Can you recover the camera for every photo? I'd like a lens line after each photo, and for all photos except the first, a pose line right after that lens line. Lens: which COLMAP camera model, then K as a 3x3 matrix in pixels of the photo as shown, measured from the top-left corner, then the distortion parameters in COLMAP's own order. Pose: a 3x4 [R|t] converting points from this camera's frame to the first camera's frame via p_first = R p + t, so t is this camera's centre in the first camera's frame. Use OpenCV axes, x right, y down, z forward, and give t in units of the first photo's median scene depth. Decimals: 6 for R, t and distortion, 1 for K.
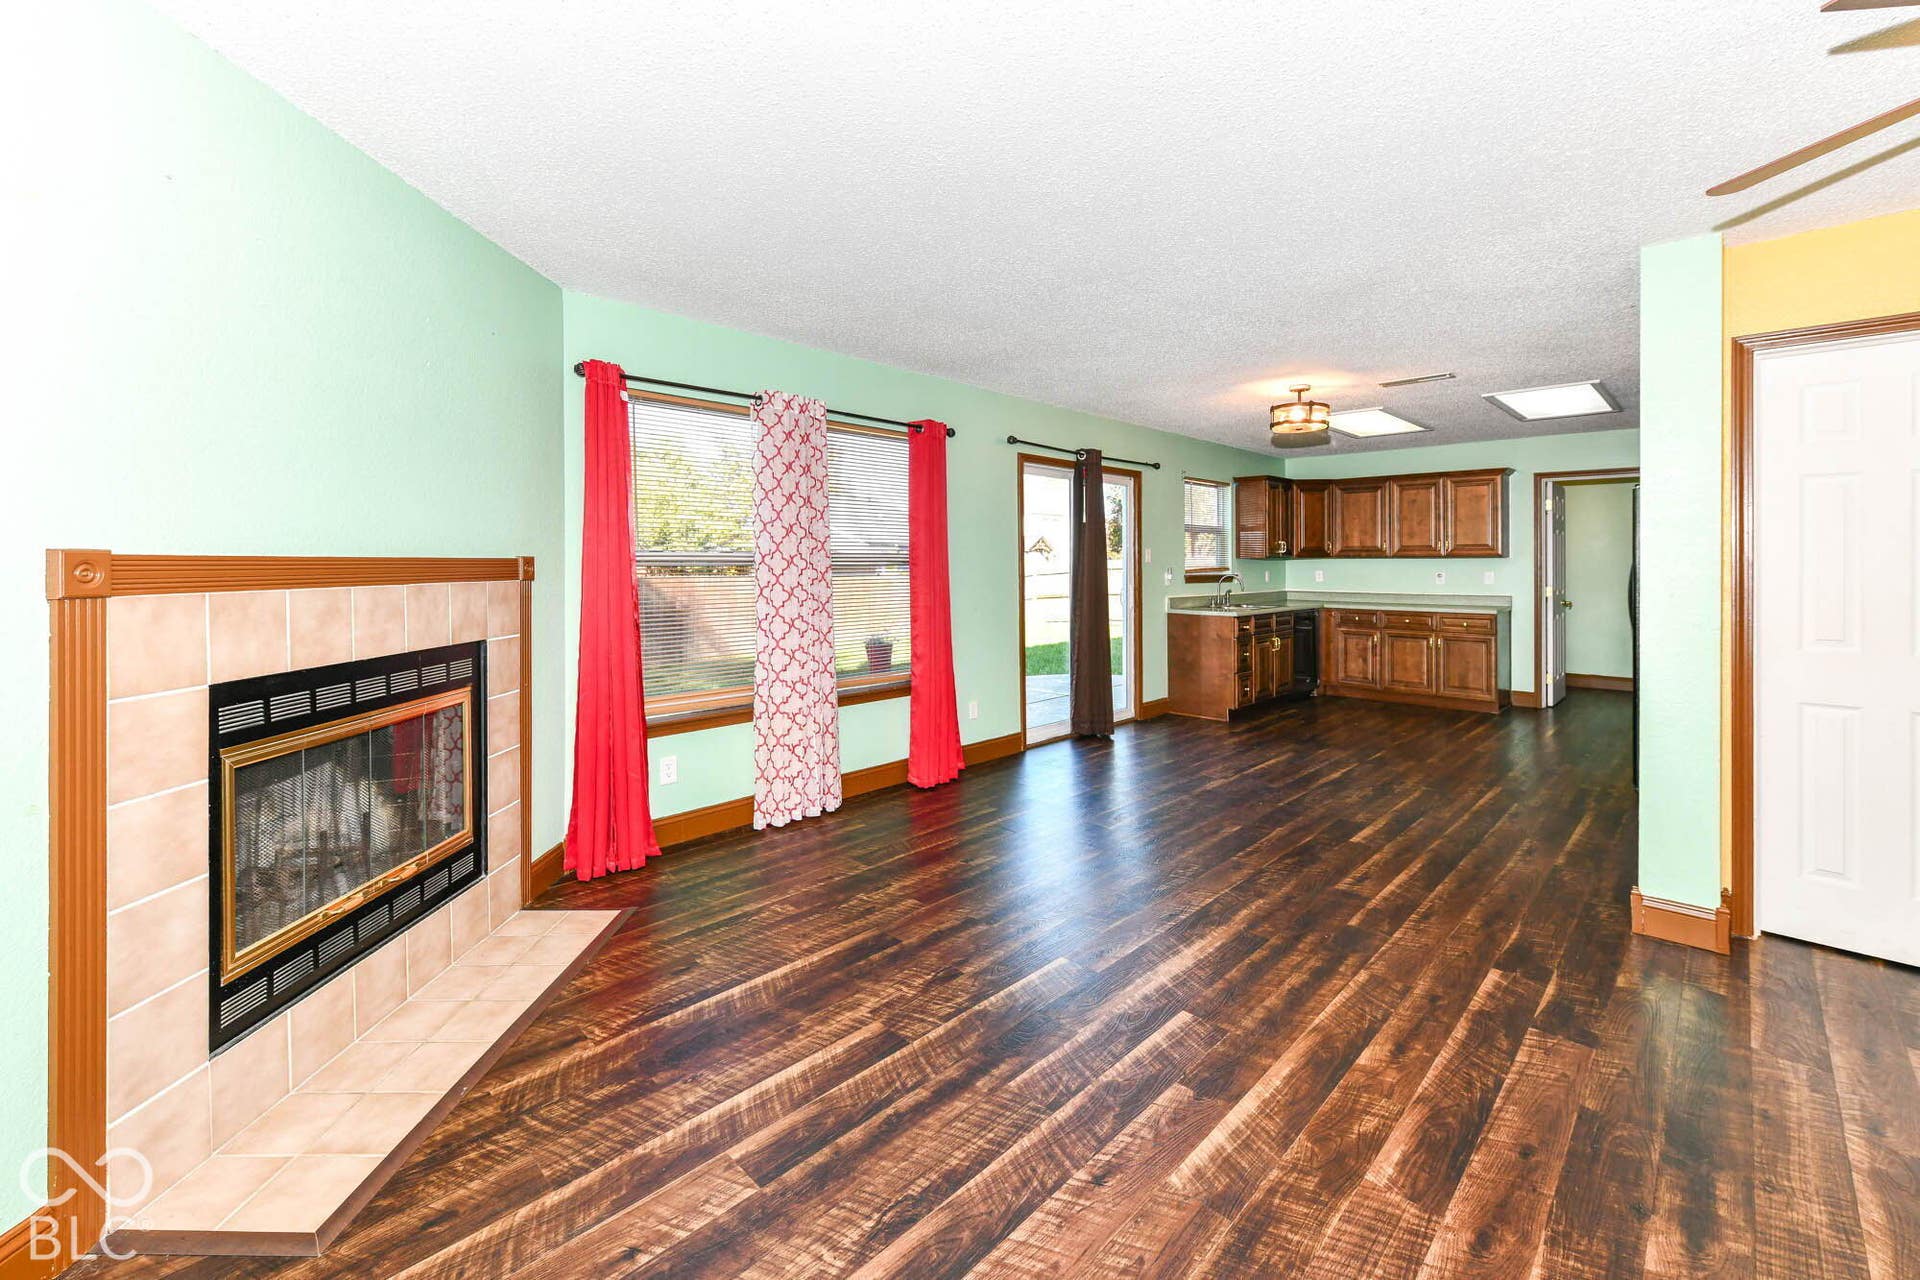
lens RADIAL K [[775.2, 0, 975.7], [0, 775.2, 560.6], [0, 0, 1]] dist [0.000867, -0.000139]
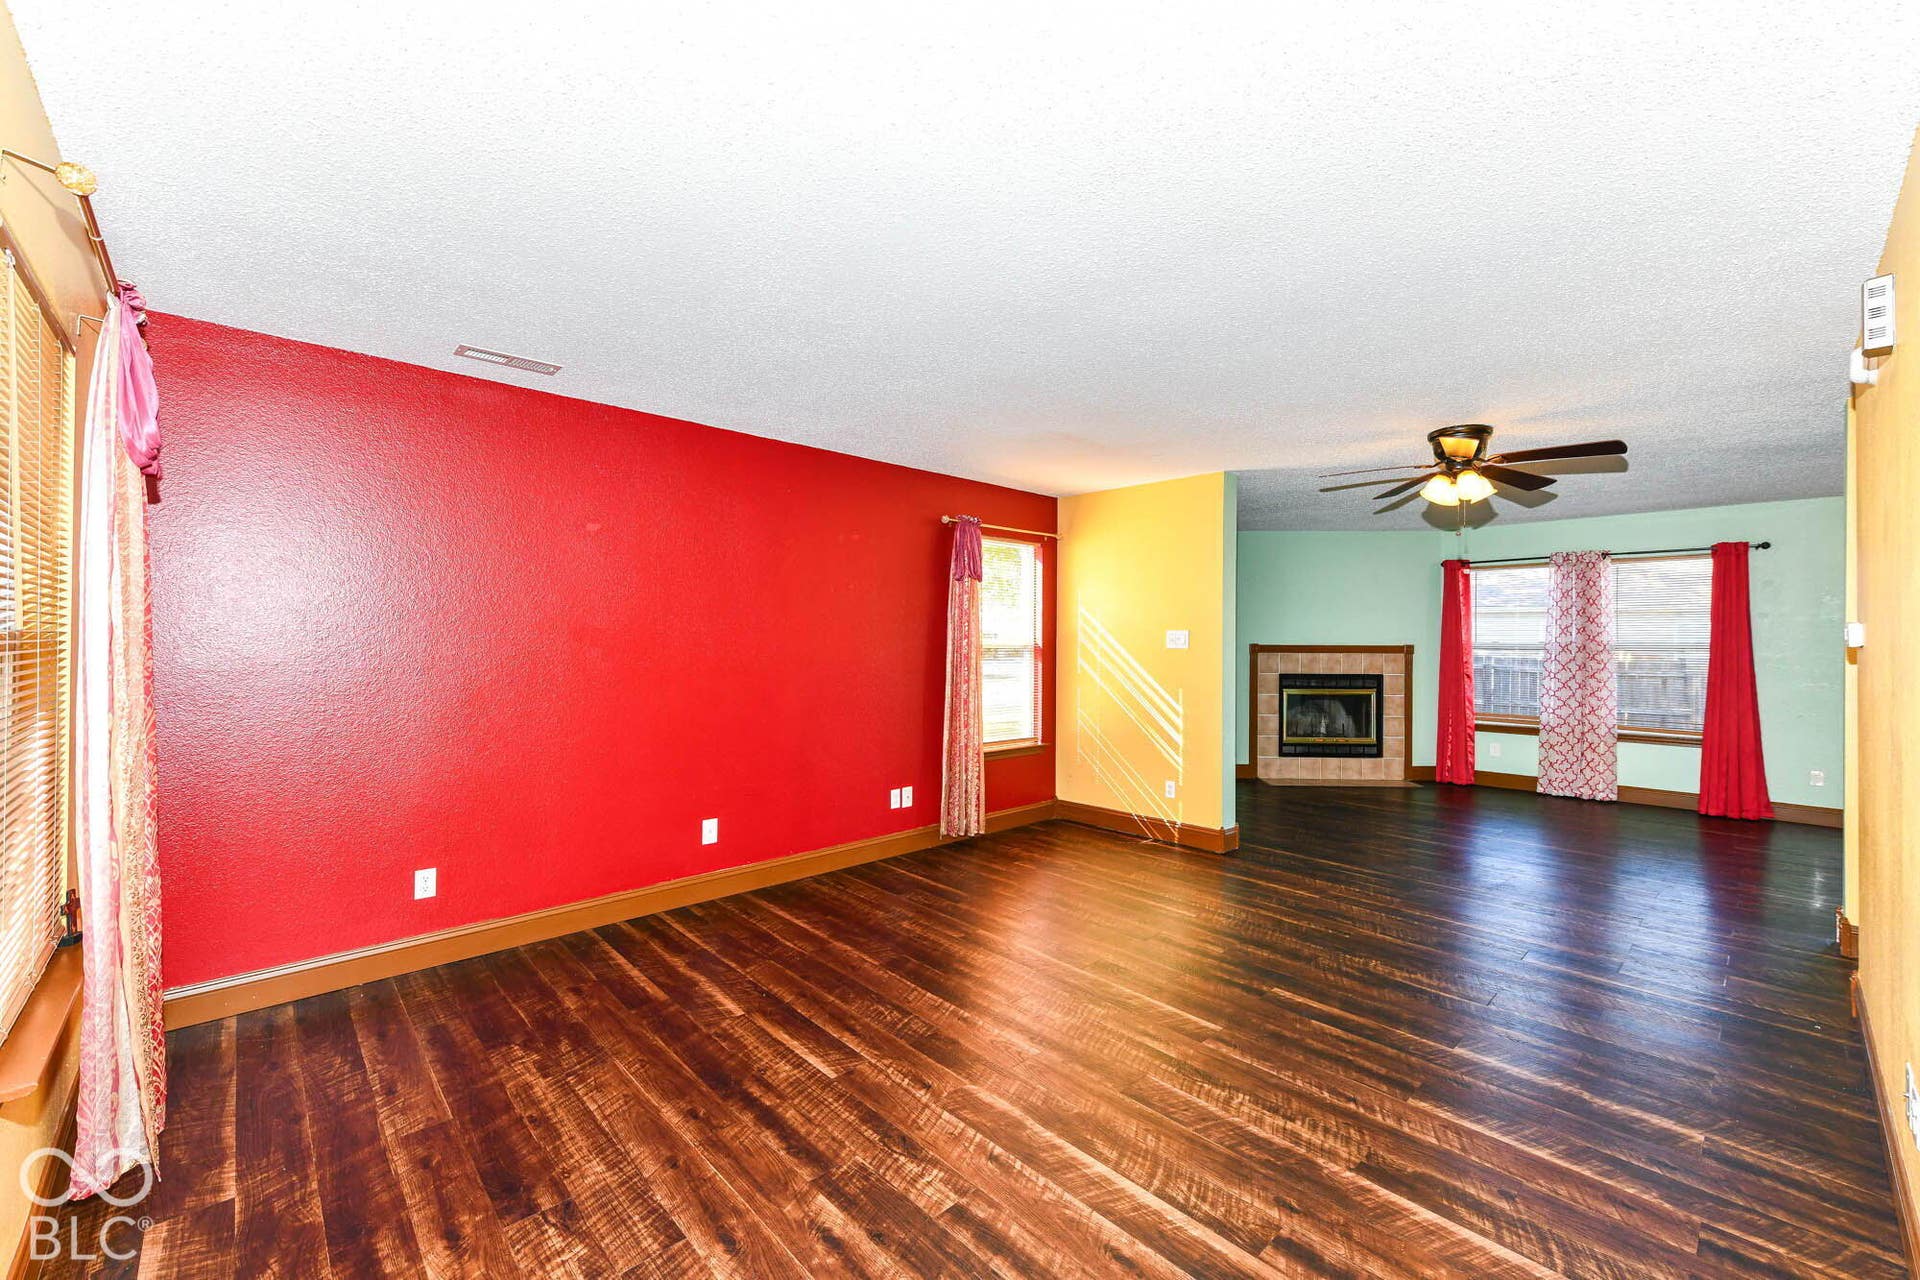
lens RADIAL K [[766.0, 0, 958.5], [0, 766.0, 633.8], [0, 0, 1]] dist [0.002146, 0.000147]
pose [[-0.046786, -0.010478, -0.998850, 2.619224], [-0.003148, 0.999942, -0.010342, -0.013979], [0.998900, 0.002661, -0.046816, -0.482400]]
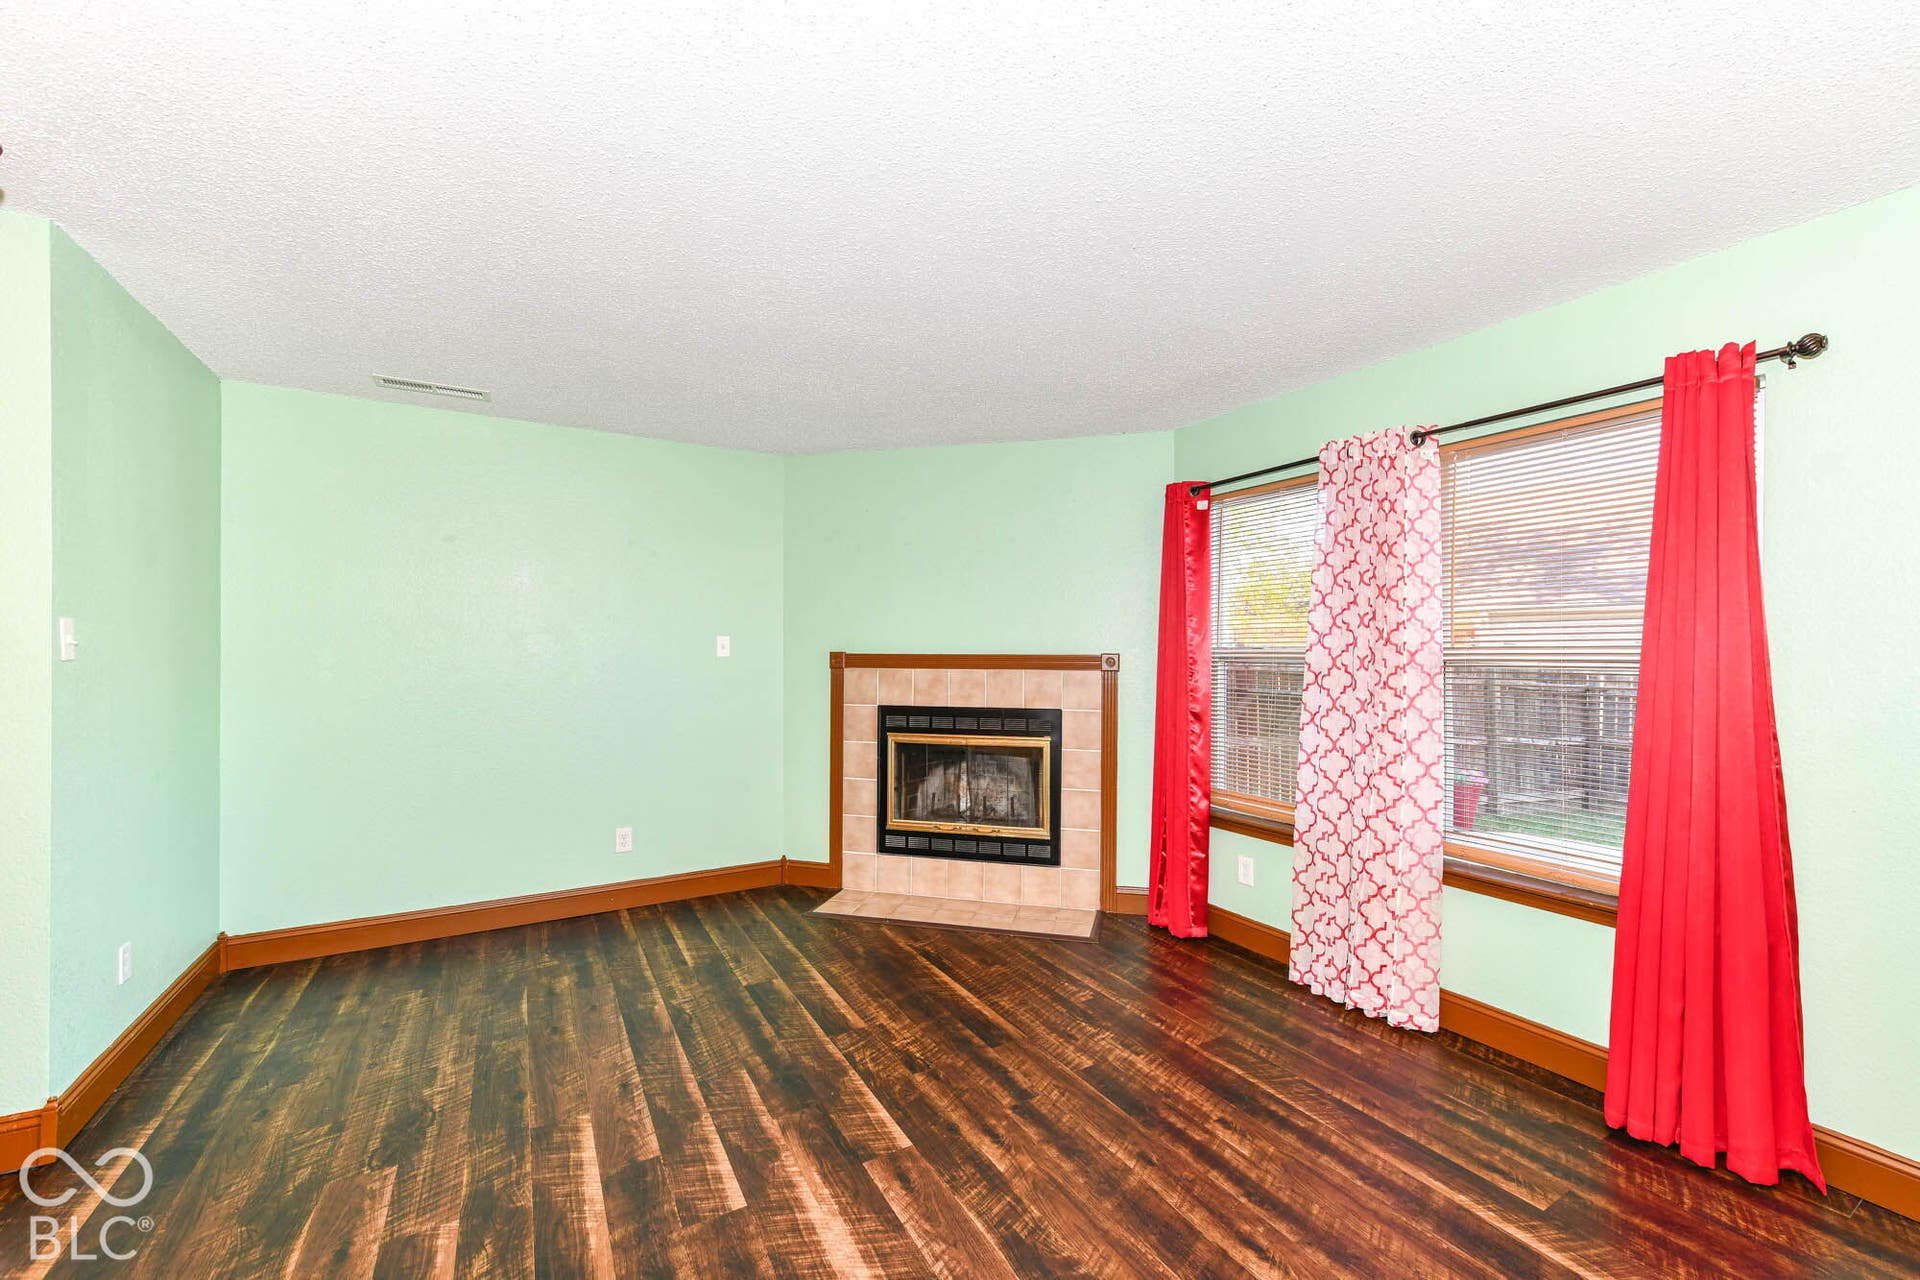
lens RADIAL K [[757.7, 0, 968.7], [0, 757.7, 651.0], [0, 0, 1]] dist [0.001863, -0.000032]
pose [[-0.255042, -0.003625, -0.966923, 0.972623], [-0.002214, 0.999993, -0.003165, -0.006603], [0.966928, 0.001334, -0.255048, 1.409862]]
